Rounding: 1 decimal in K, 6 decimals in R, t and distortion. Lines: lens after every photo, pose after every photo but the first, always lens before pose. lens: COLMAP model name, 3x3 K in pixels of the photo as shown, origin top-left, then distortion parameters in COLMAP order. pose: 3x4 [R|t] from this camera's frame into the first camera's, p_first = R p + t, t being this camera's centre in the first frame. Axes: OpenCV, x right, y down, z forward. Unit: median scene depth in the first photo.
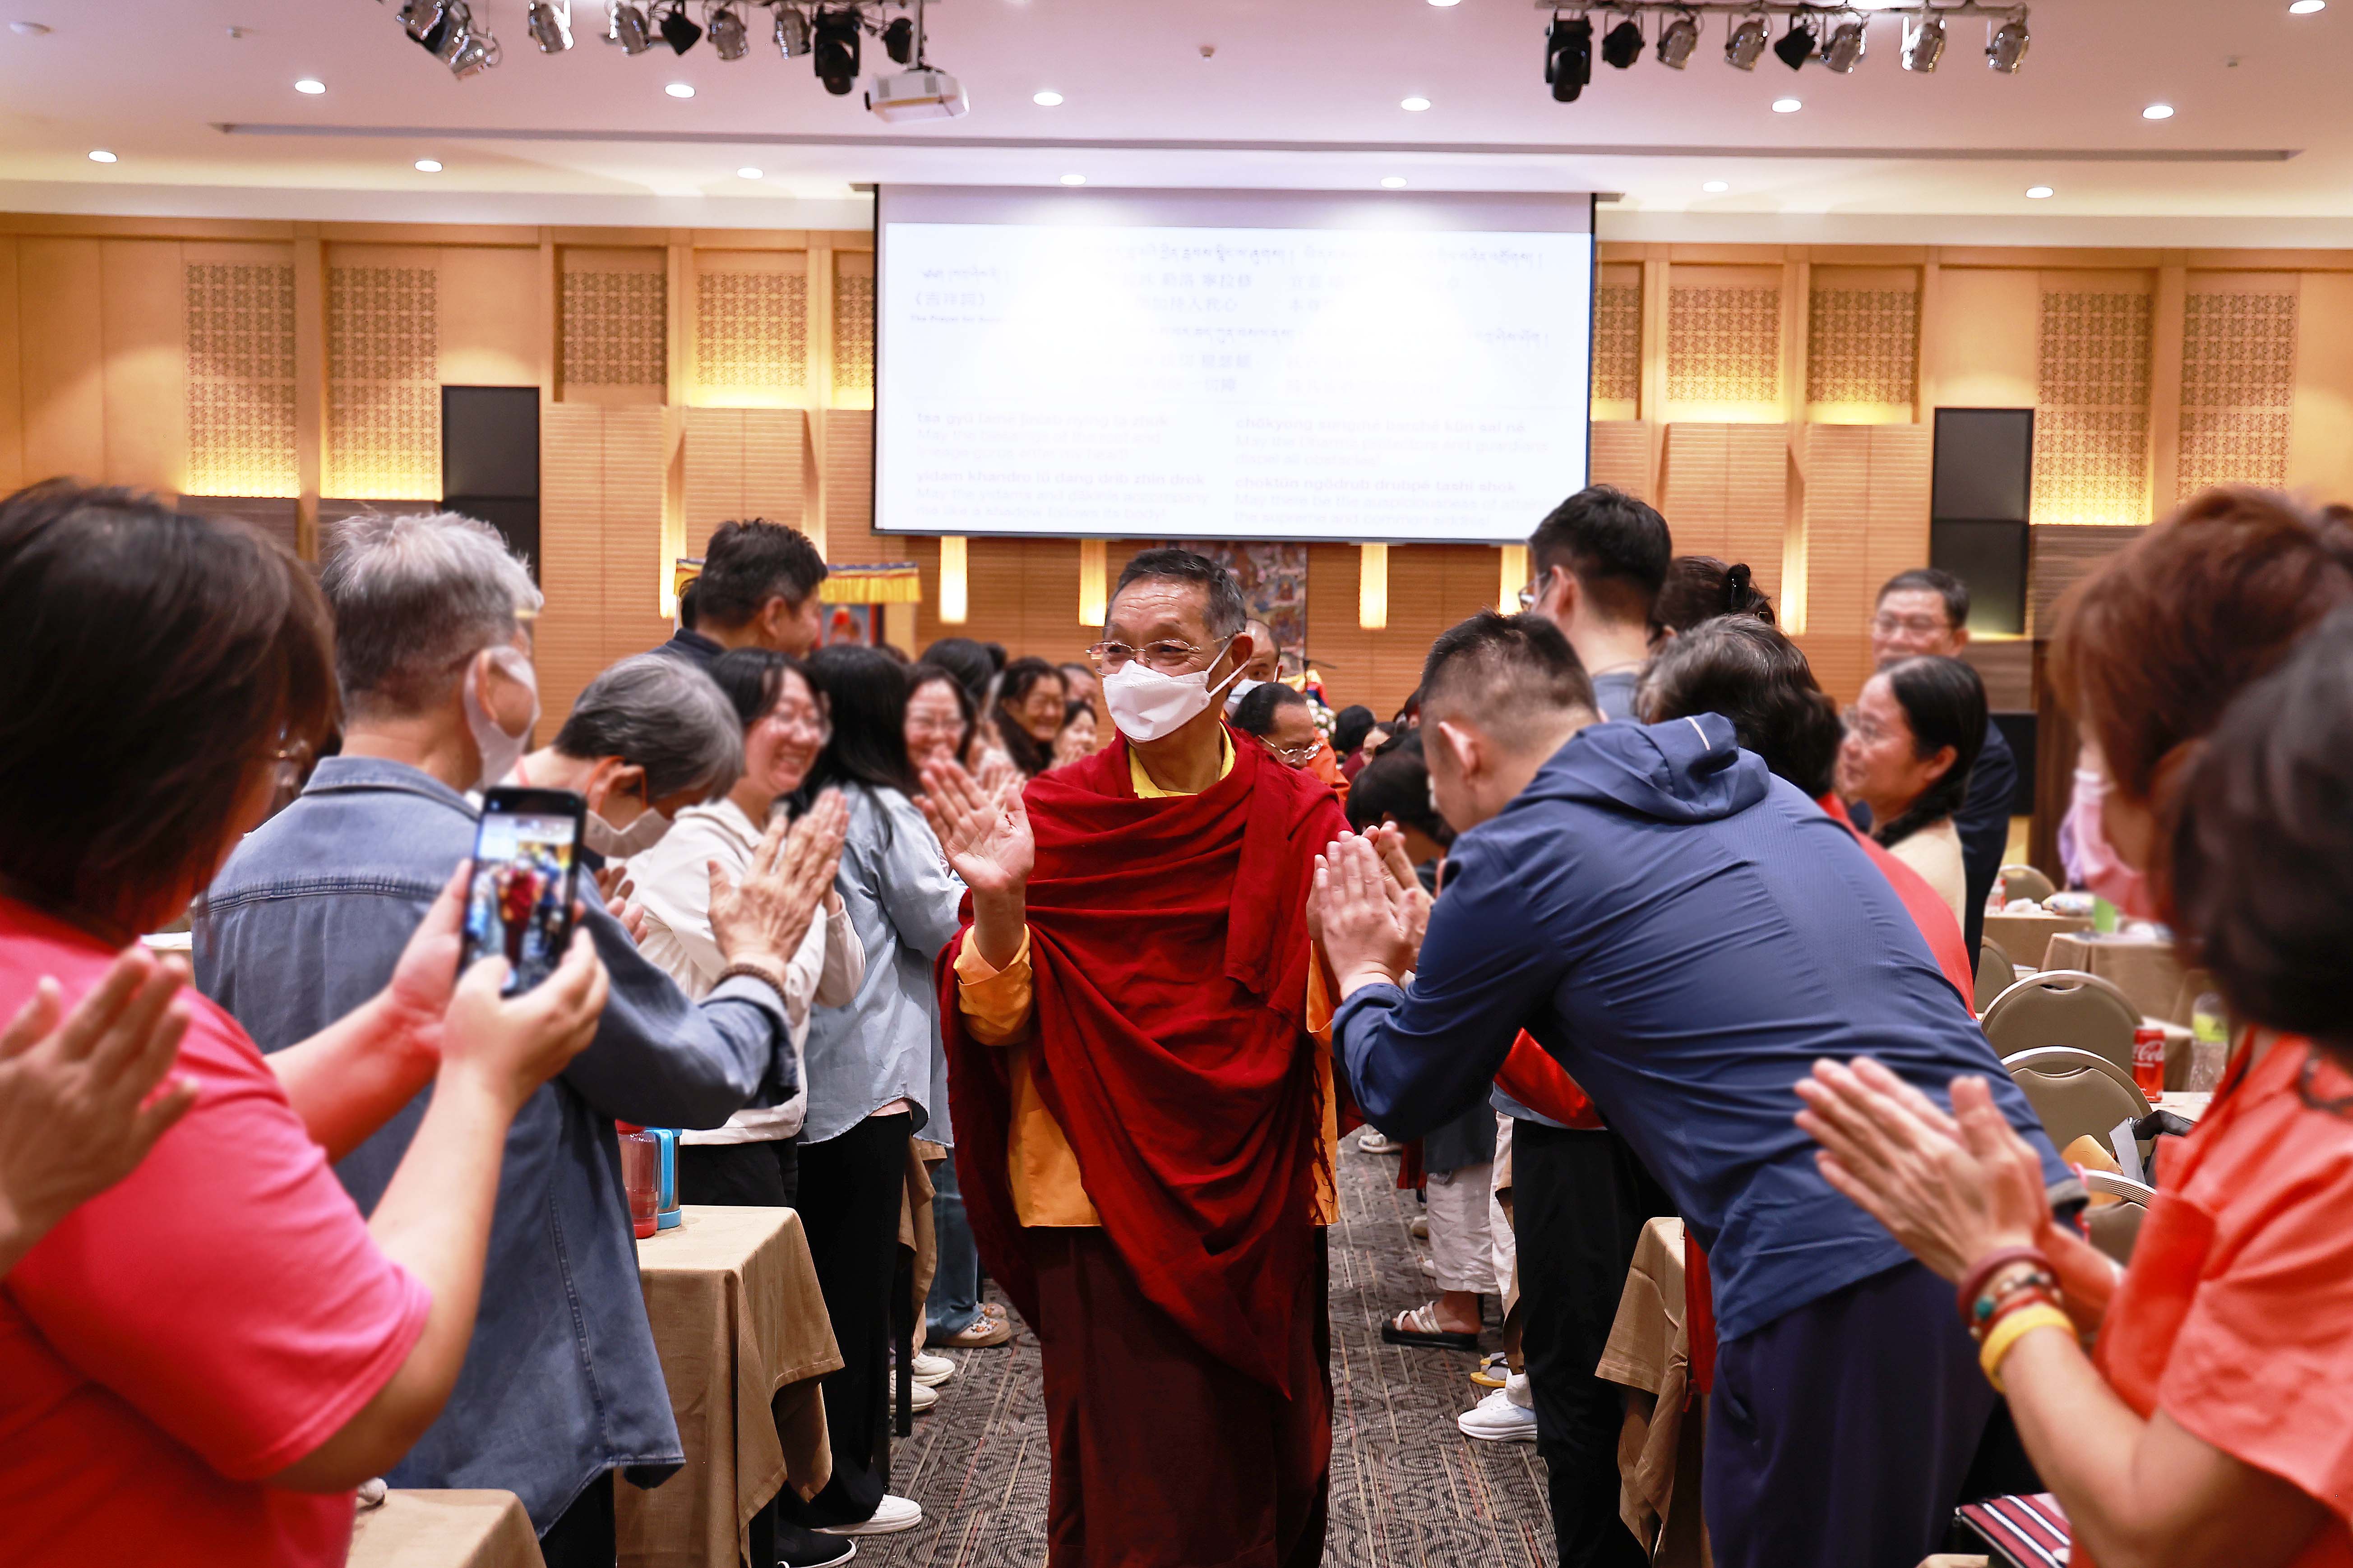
lens RADIAL K [[2415.7, 0, 1220.9], [0, 2415.7, 890.7], [0, 0, 1]] dist [0.020137, 0.126511]
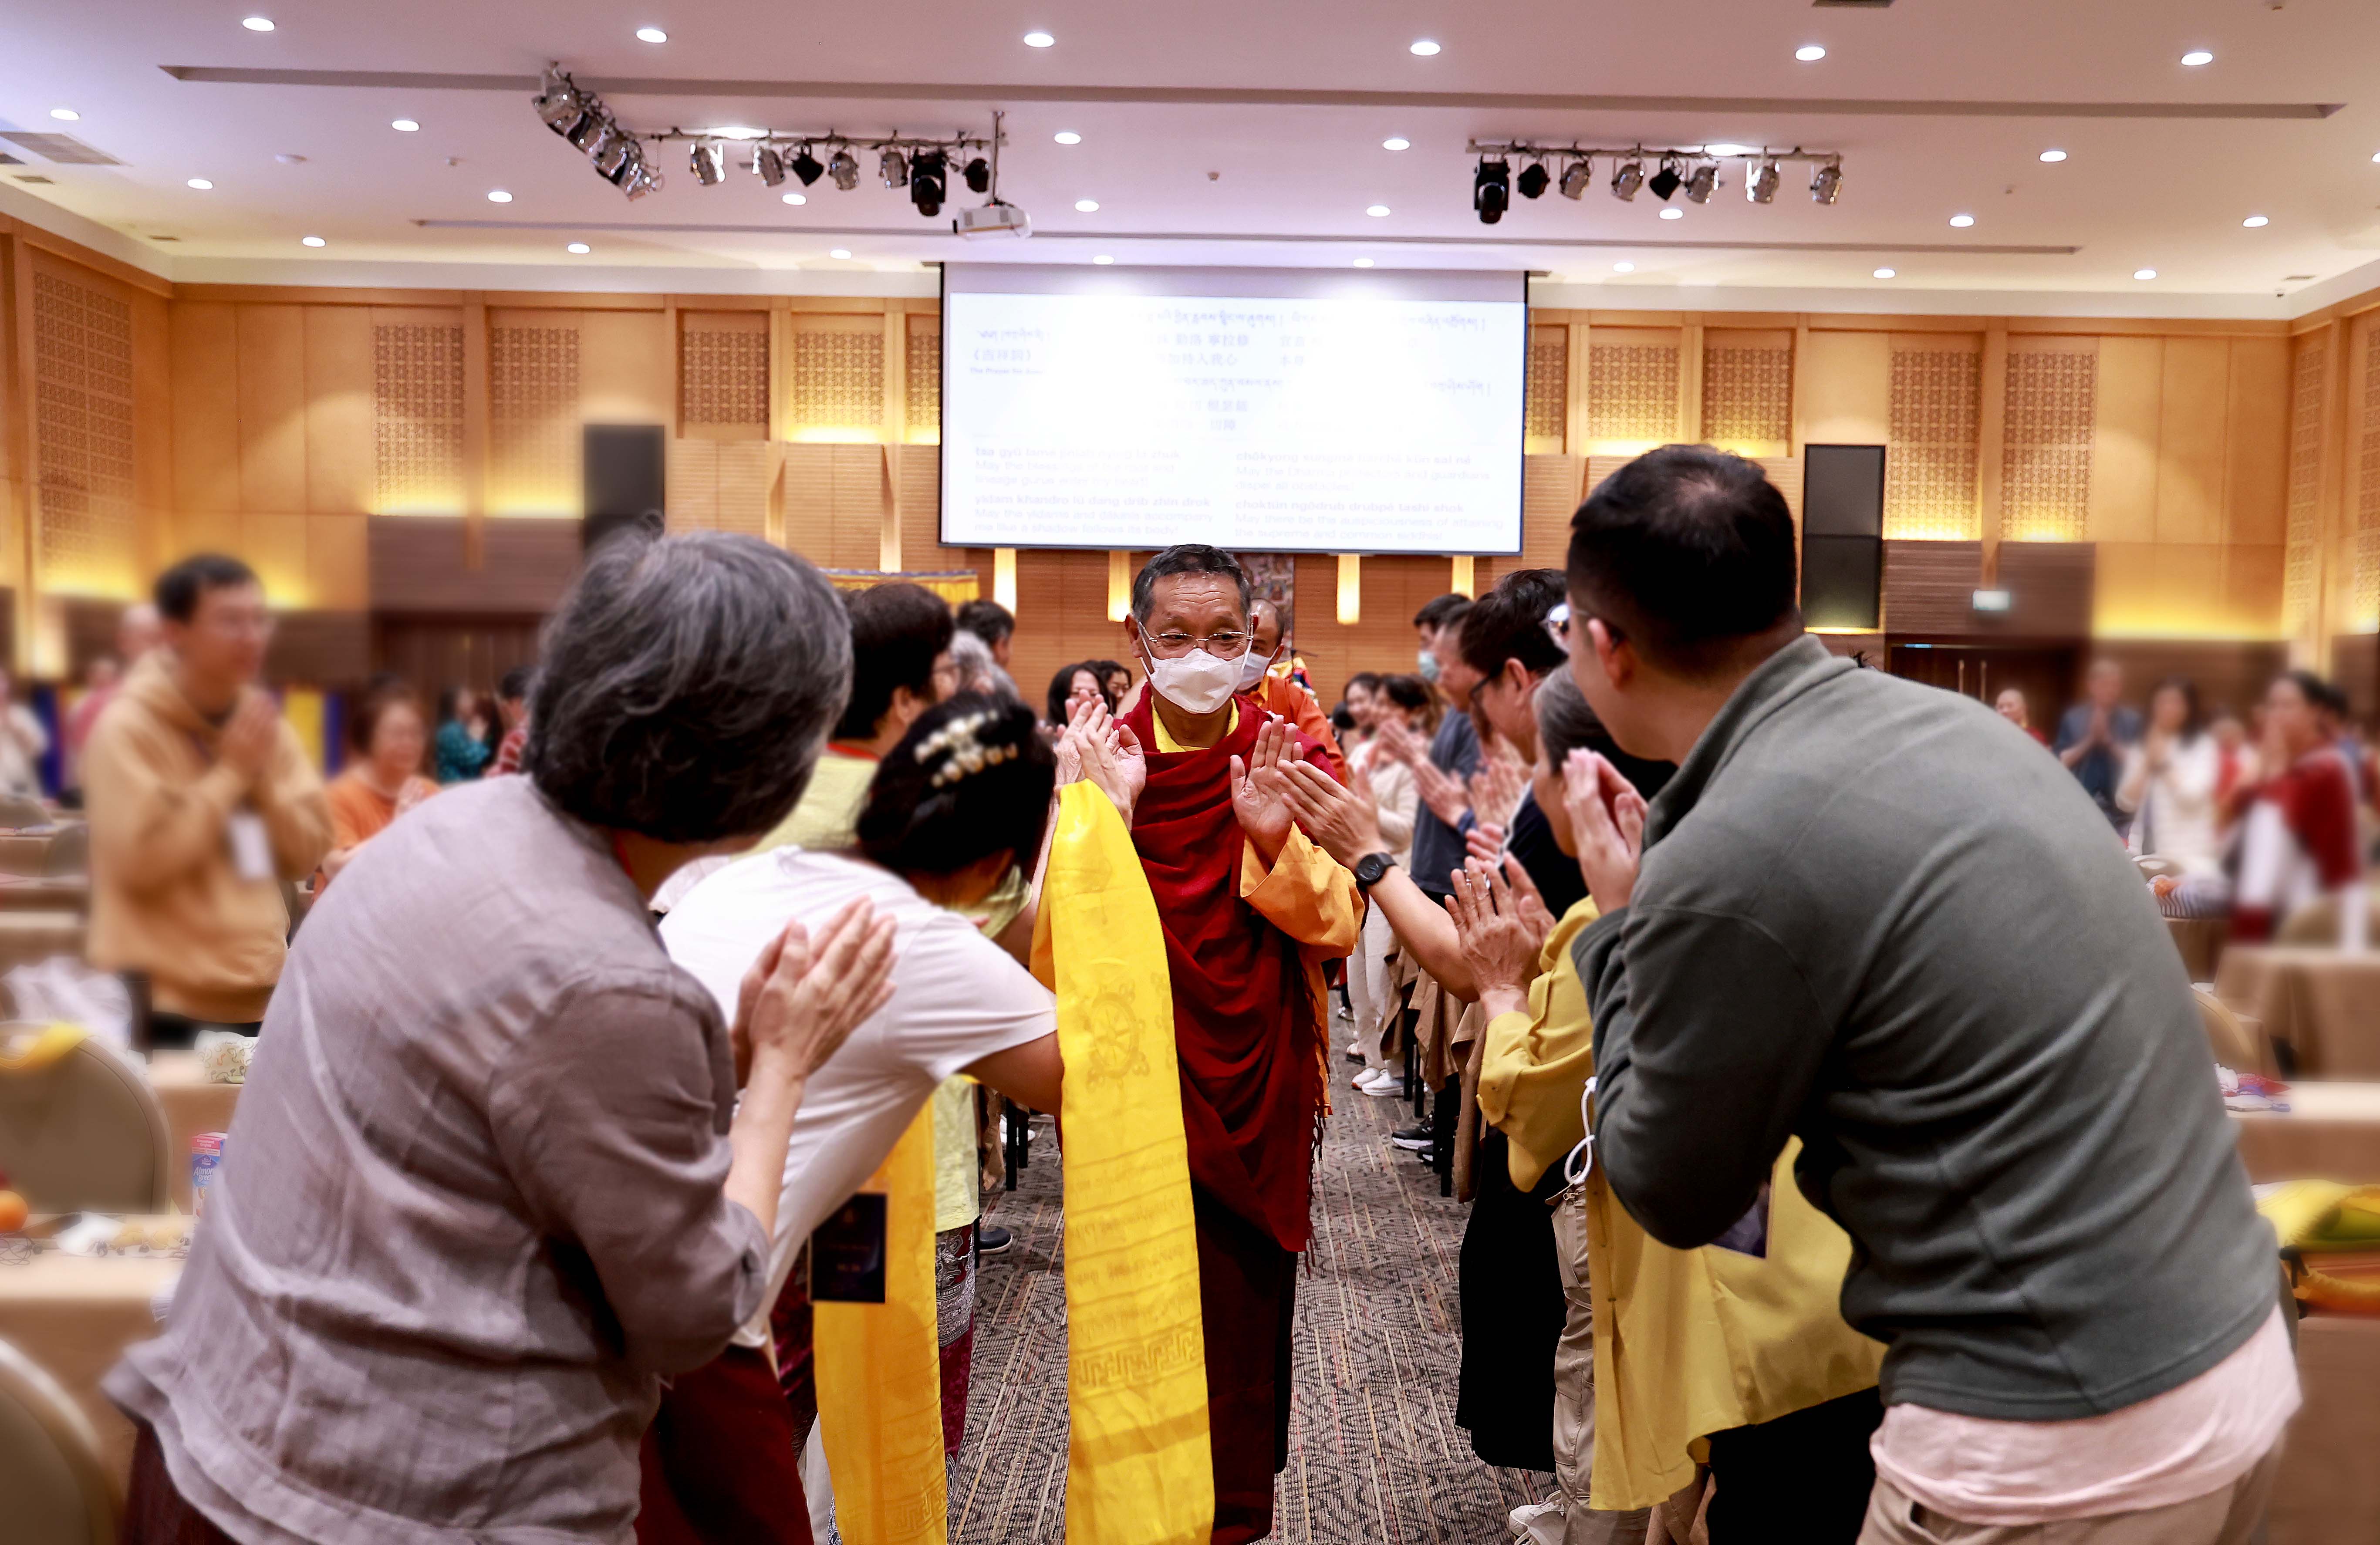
lens RADIAL K [[2349.5, 0, 1241.6], [0, 2349.5, 895.9], [0, 0, 1]] dist [0.009899, 0.020499]
pose [[0.999956, -0.001050, 0.009286, -0.002160], [0.000915, 0.999895, 0.014433, 0.012012], [-0.009300, -0.014424, 0.999853, -0.190349]]
